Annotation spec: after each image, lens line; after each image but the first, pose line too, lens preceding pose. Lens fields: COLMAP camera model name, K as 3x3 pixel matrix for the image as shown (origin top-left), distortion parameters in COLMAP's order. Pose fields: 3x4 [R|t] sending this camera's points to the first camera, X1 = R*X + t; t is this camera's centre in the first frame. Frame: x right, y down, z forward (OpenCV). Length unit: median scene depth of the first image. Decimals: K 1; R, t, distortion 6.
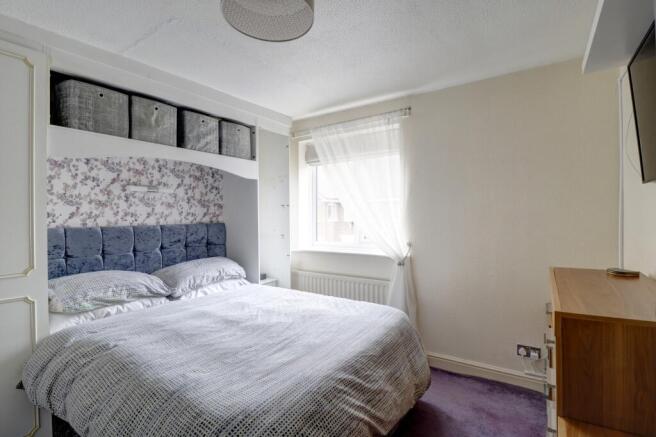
lens RADIAL K [[315.6, 0, 331.4], [0, 315.6, 217.4], [0, 0, 1]] dist [0.000363, -0.000269]
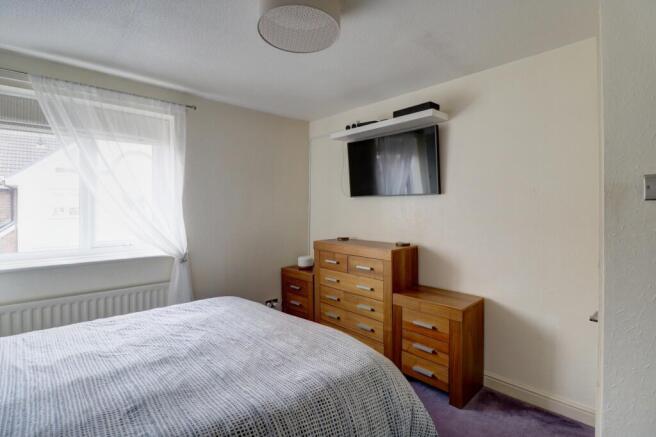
lens RADIAL K [[315.6, 0, 331.2], [0, 315.6, 214.7], [0, 0, 1]] dist [0.000363, -0.000269]
pose [[0.226788, -0.006884, 0.973920, -0.637002], [0.007165, 0.999960, 0.005400, 0.001590], [-0.973918, 0.005754, 0.226828, 0.327751]]
